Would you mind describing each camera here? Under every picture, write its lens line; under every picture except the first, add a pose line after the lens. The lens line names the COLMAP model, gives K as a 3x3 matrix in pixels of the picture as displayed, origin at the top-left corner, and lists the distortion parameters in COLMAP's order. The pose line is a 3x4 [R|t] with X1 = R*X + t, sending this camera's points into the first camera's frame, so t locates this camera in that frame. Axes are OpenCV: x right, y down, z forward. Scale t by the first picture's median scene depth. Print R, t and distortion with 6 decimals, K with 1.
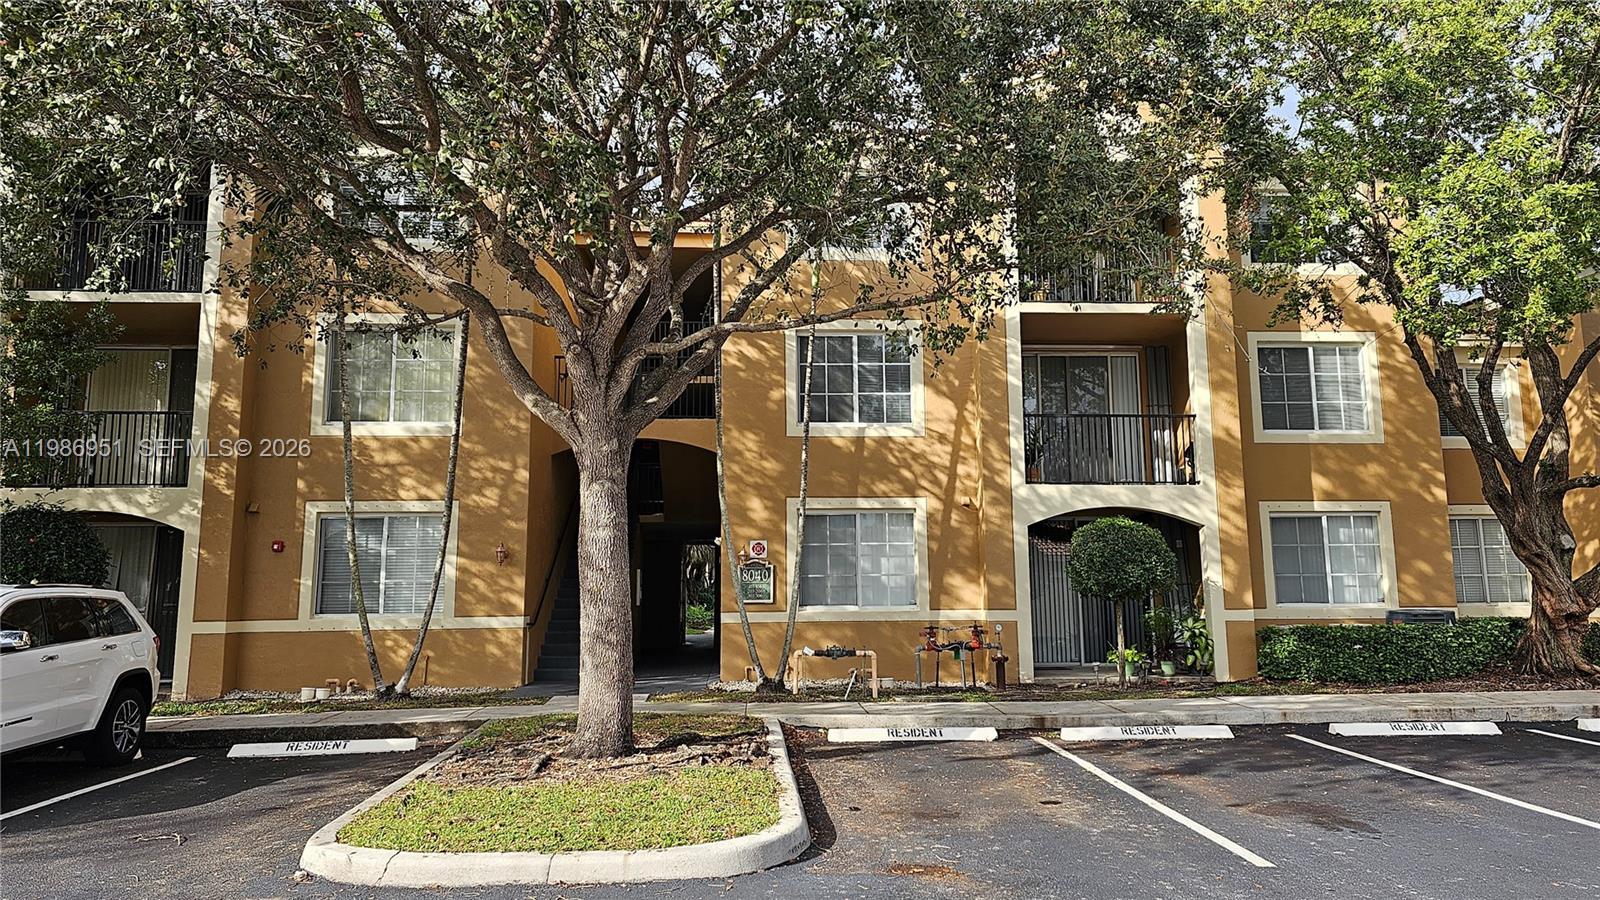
lens RADIAL K [[1040.2, 0, 803.7], [0, 1040.2, 429.7], [0, 0, 1]] dist [0.072626, -0.074923]
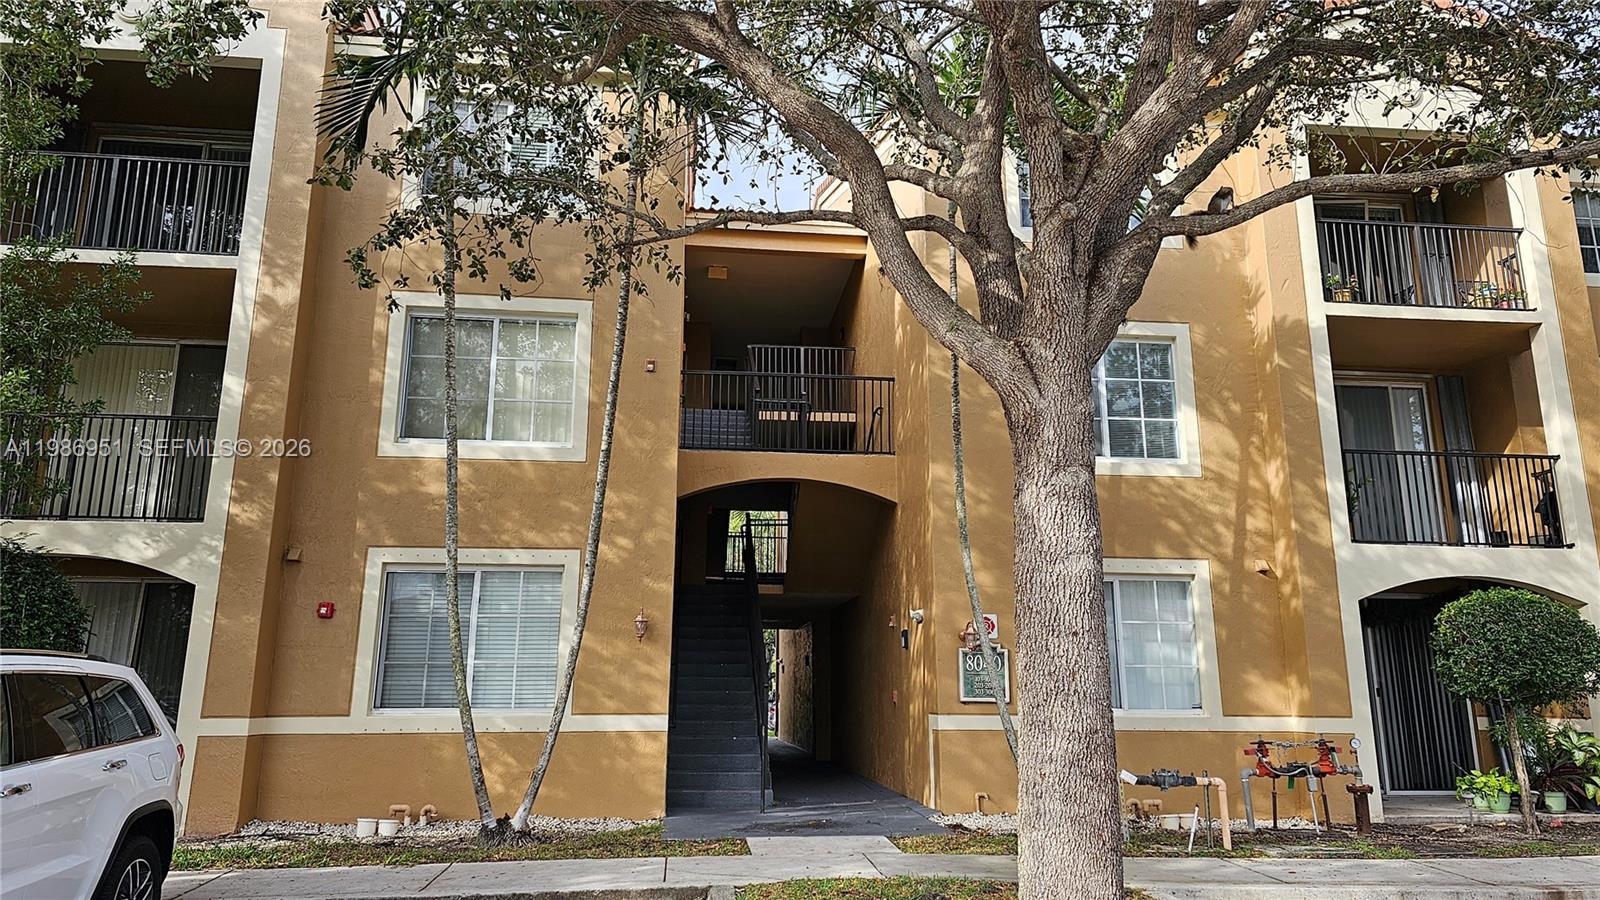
lens RADIAL K [[1067.7, 0, 794.1], [0, 1067.7, 436.8], [0, 0, 1]] dist [0.081115, -0.074992]
pose [[0.999470, 0.019888, 0.025763, -0.202959], [-0.017815, 0.996767, -0.078348, 0.045467], [-0.027238, 0.077847, 0.996593, 0.256458]]
